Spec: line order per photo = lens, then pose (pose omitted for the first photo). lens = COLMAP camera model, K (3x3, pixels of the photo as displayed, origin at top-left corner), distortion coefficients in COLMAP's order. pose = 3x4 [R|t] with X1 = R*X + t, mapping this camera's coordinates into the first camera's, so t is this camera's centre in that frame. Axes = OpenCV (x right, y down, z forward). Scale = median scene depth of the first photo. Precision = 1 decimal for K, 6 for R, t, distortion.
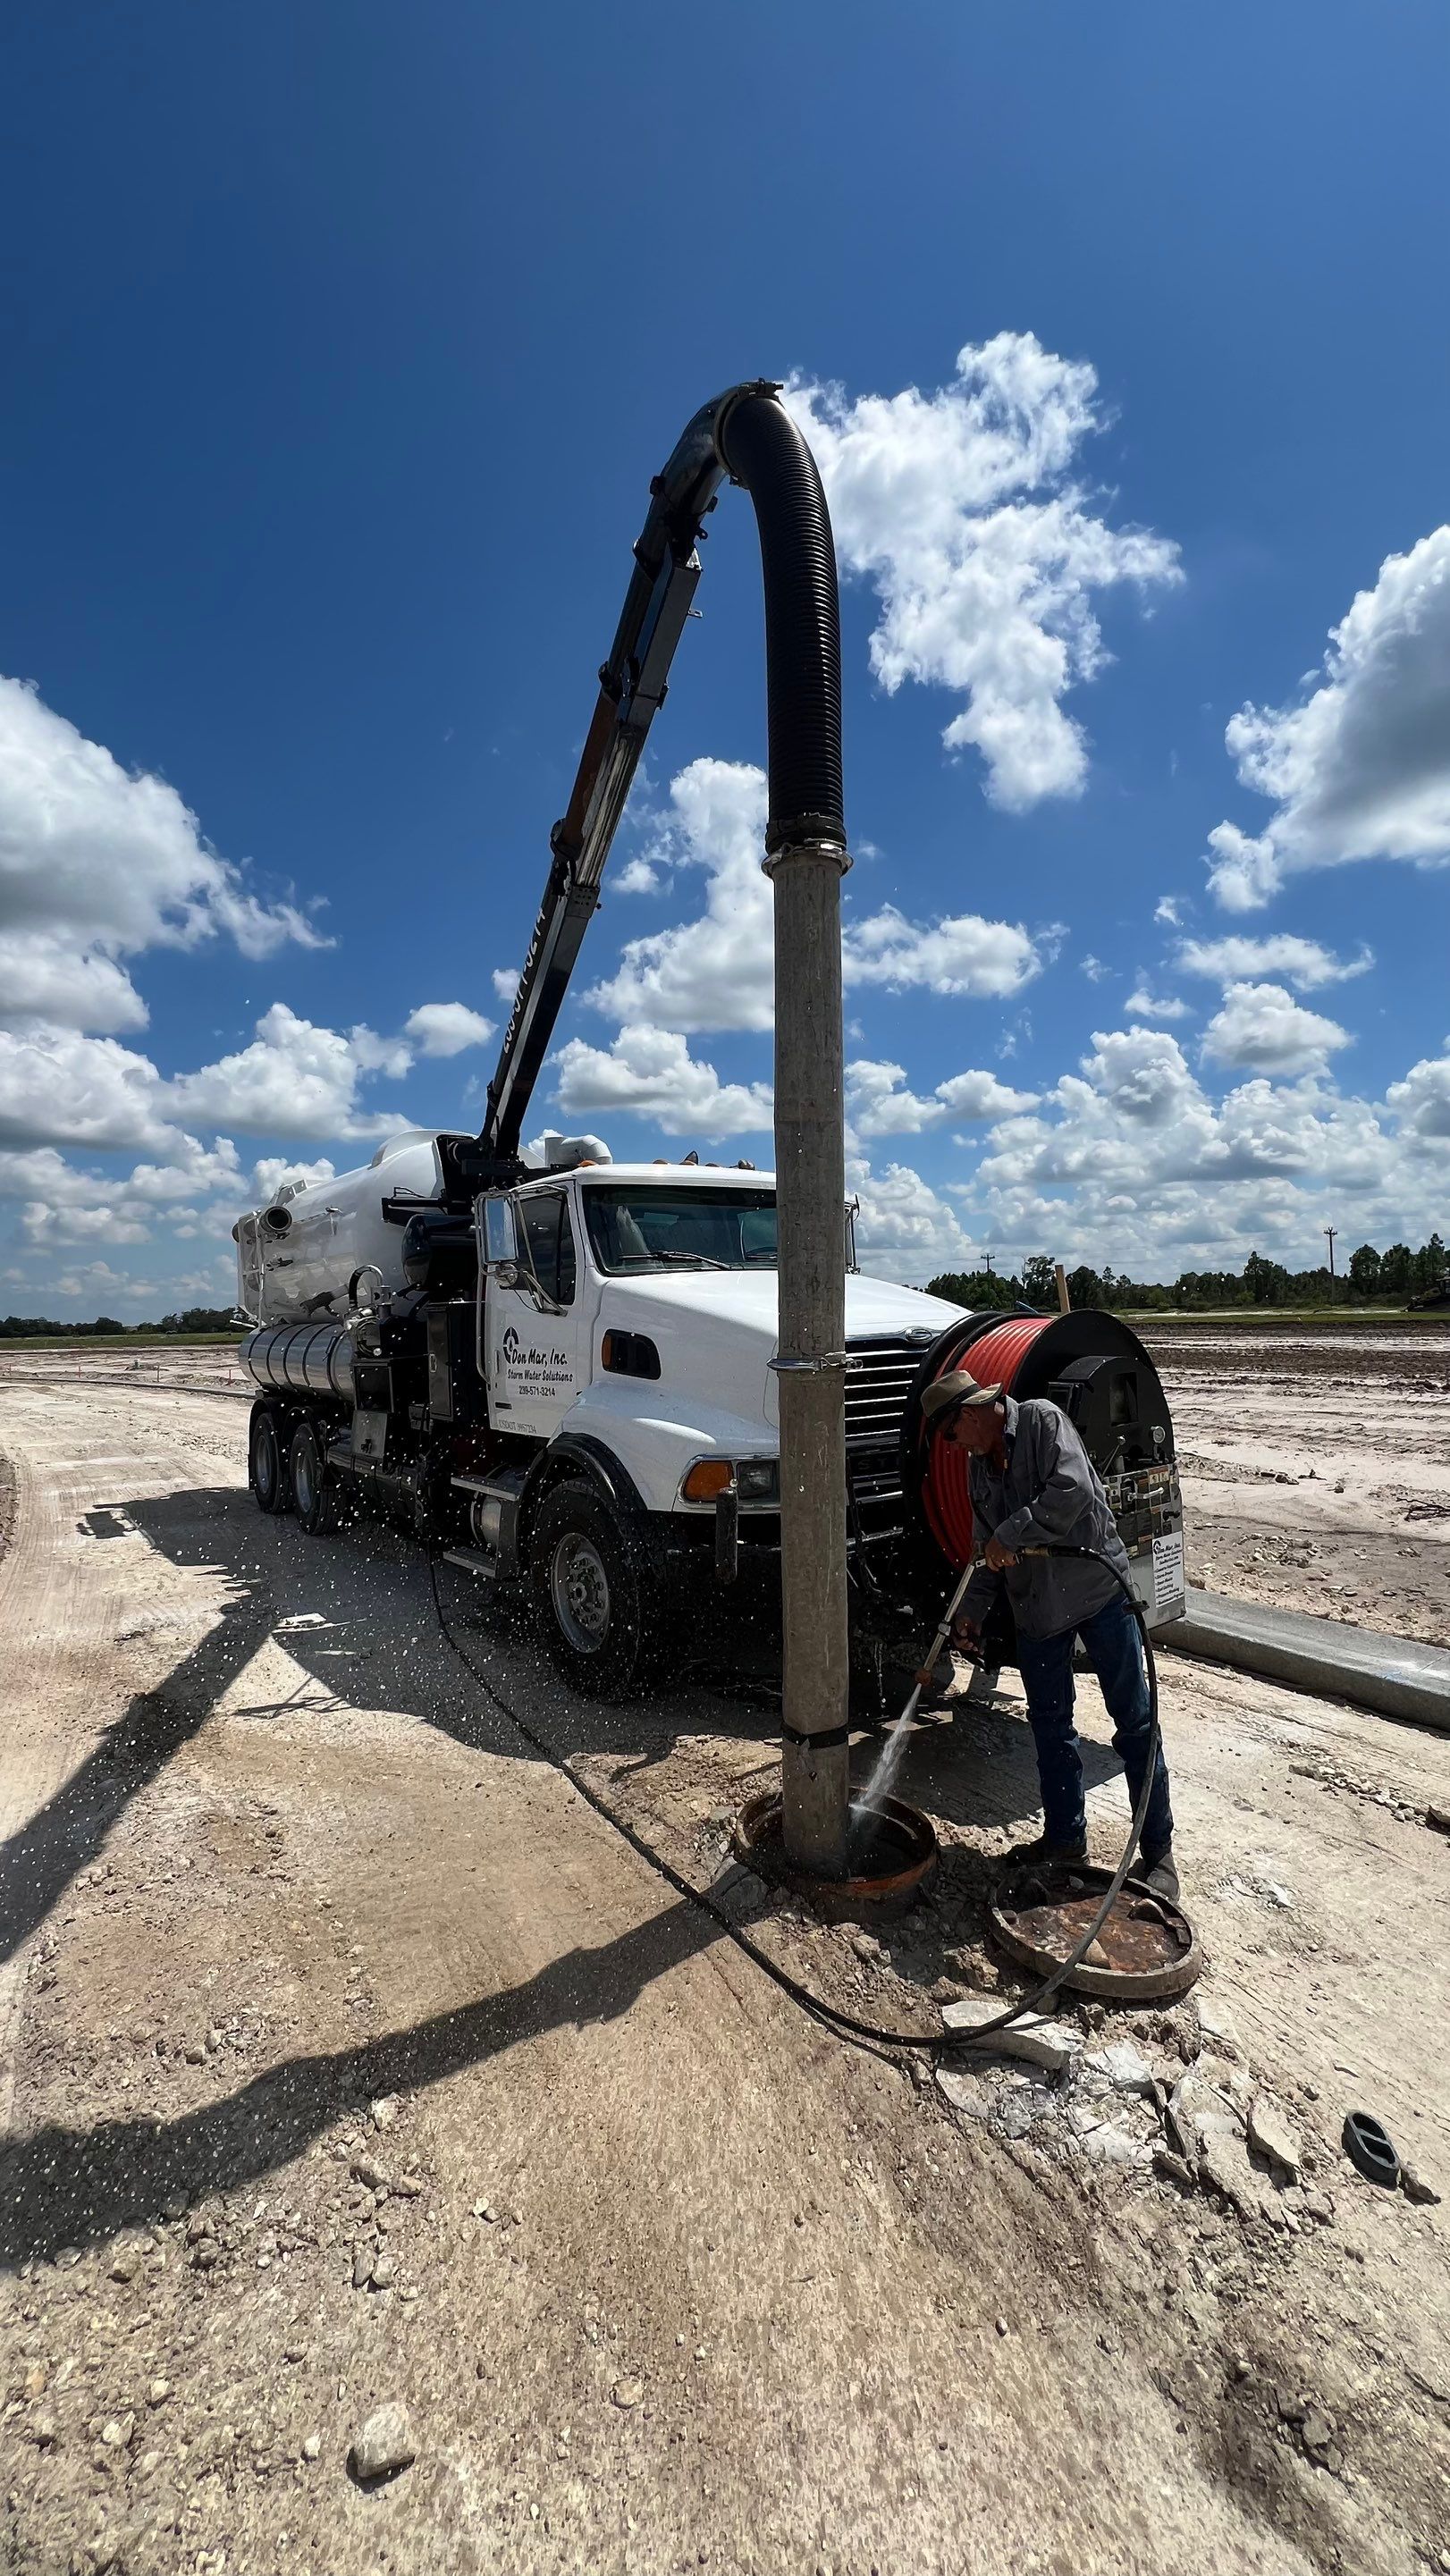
lens RADIAL K [[1034.9, 0, 725.9], [0, 1034.9, 1279.5], [0, 0, 1]] dist [-0.003905, 0.001240]
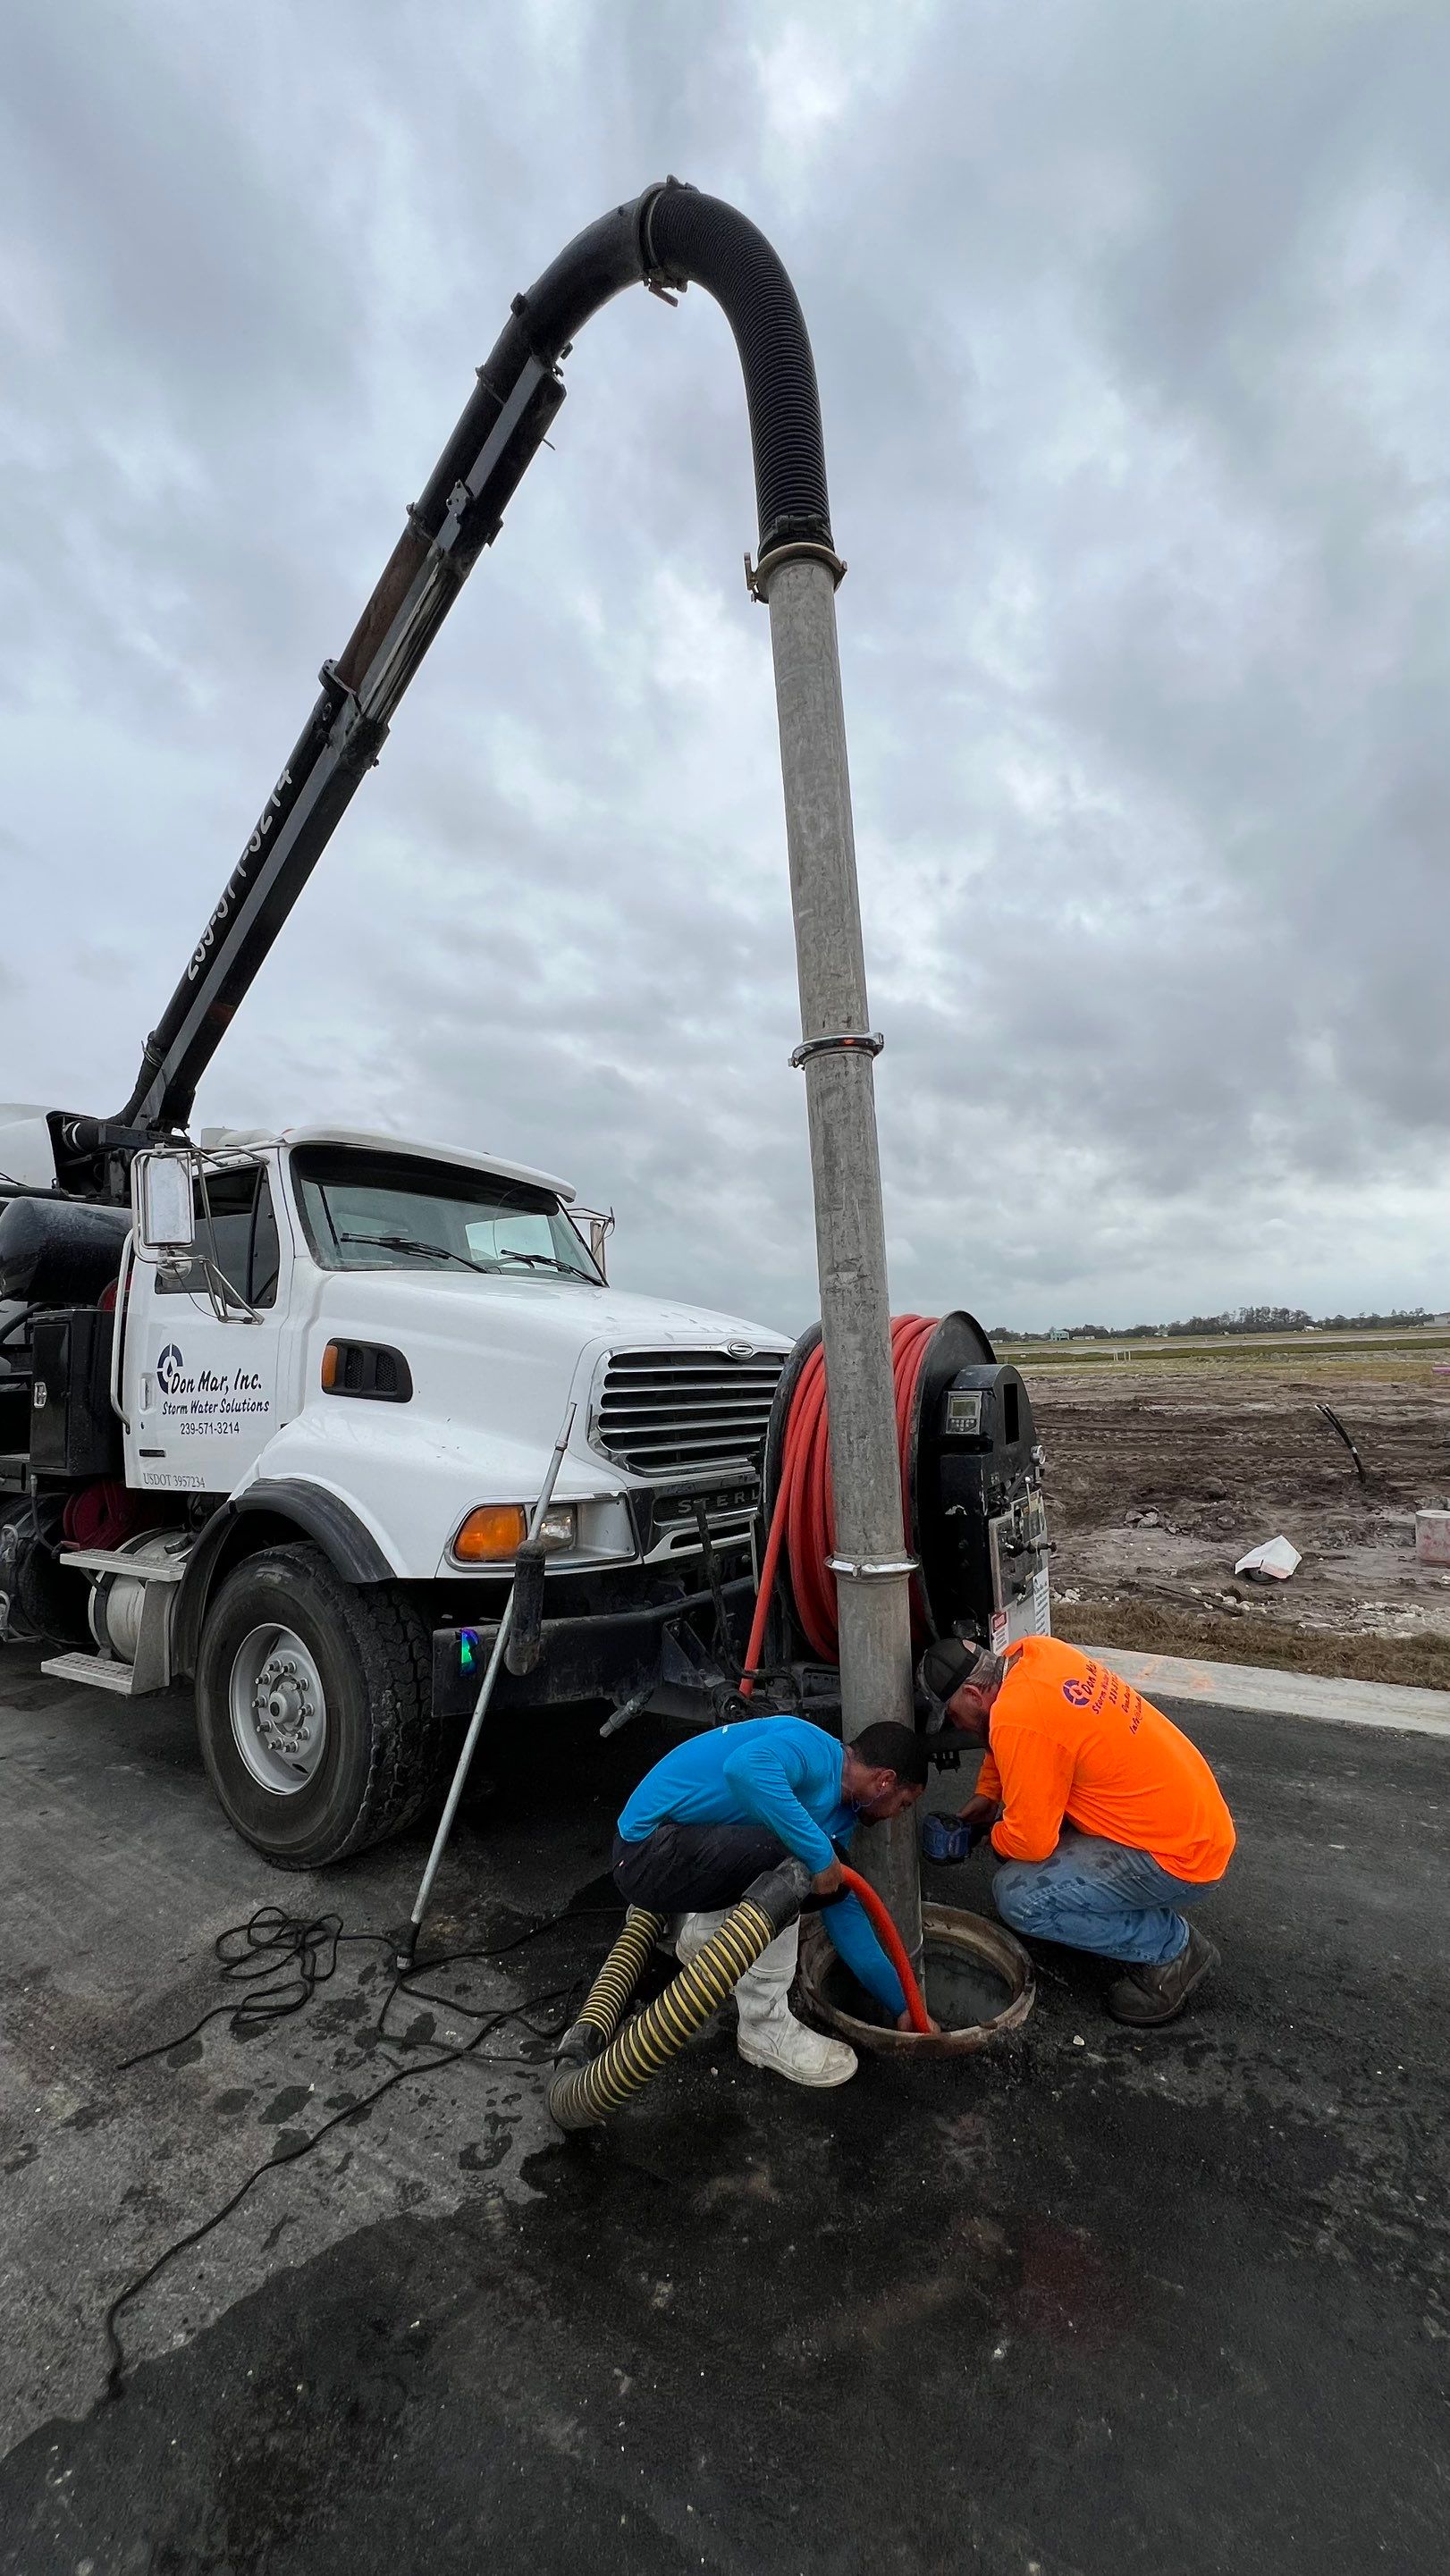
lens RADIAL K [[1034.1, 0, 732.3], [0, 1034.1, 1285.7], [0, 0, 1]] dist [-0.002889, 0.000381]
pose [[0.940859, 0.039538, 0.336483, -0.053498], [-0.018670, 0.997709, -0.065032, 0.030155], [-0.338284, 0.054904, 0.939441, 0.113918]]
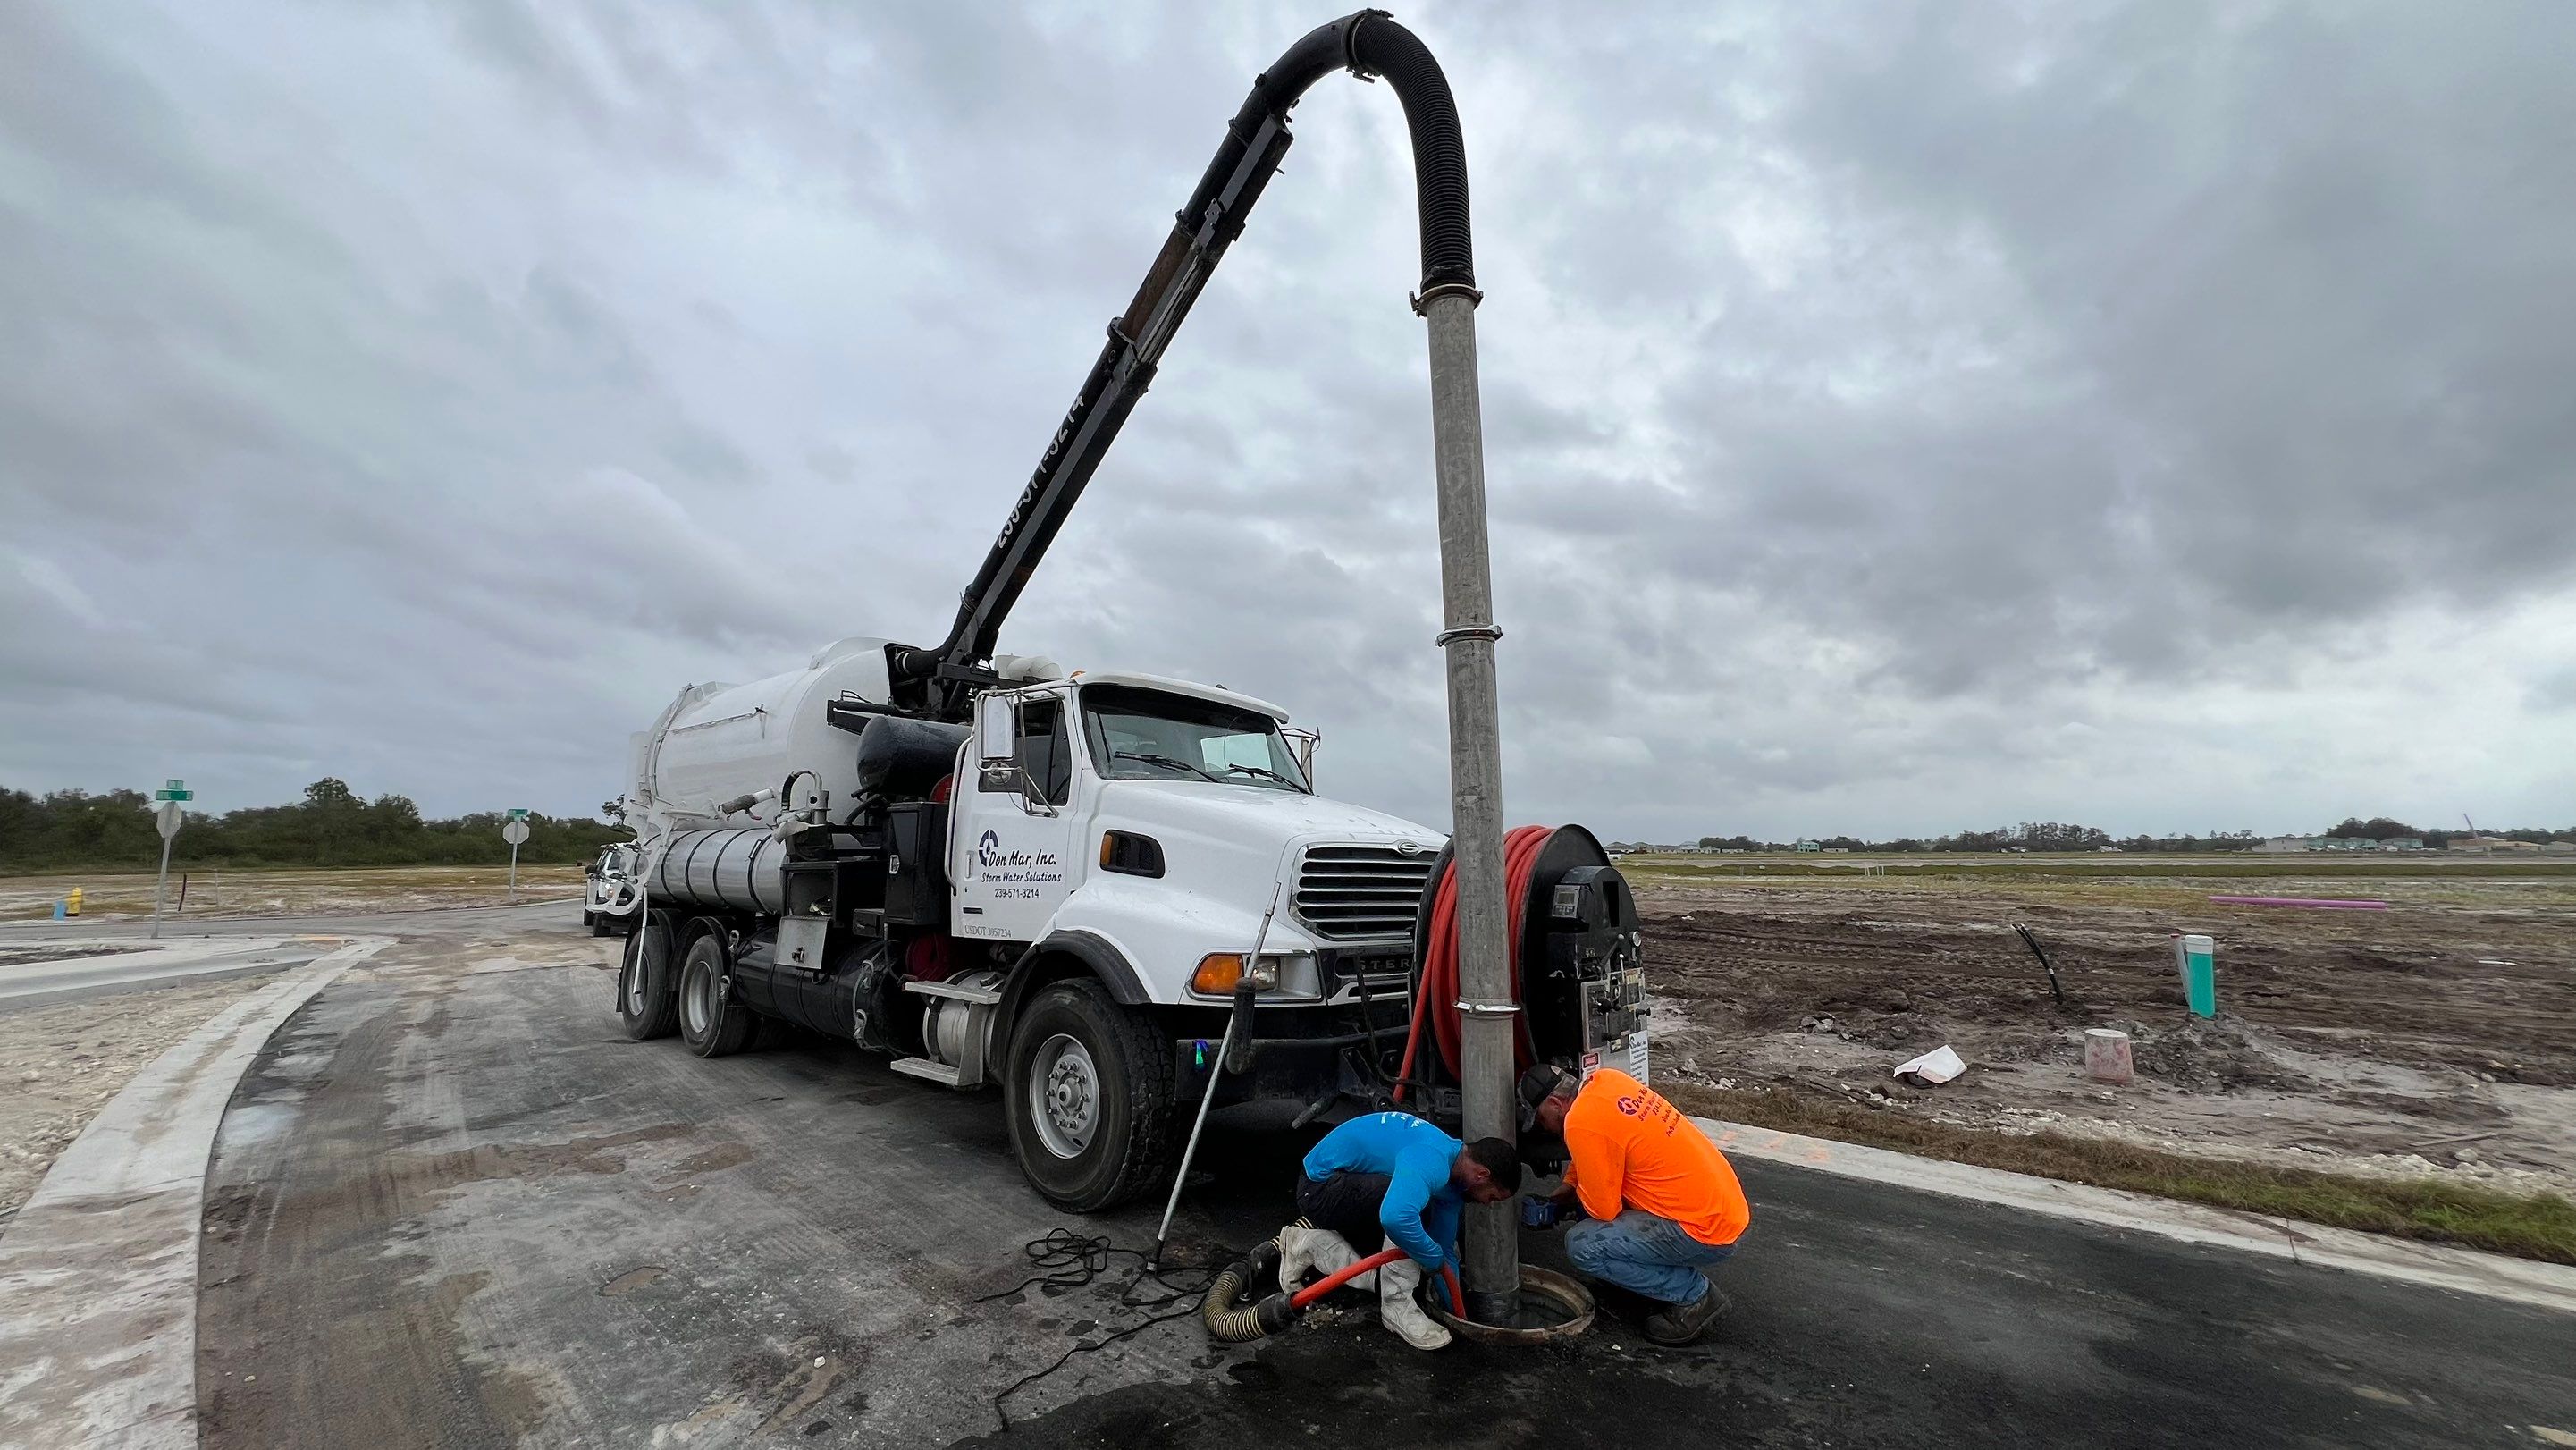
lens RADIAL K [[1032.0, 0, 1280.0], [0, 1032.0, 726.7], [0, 0, 1]] dist [0.000393, 0.000406]
pose [[0.982287, 0.072390, 0.172834, -0.074017], [-0.053266, 0.992185, -0.112835, 0.030002], [-0.179651, 0.101630, 0.978467, -0.023126]]
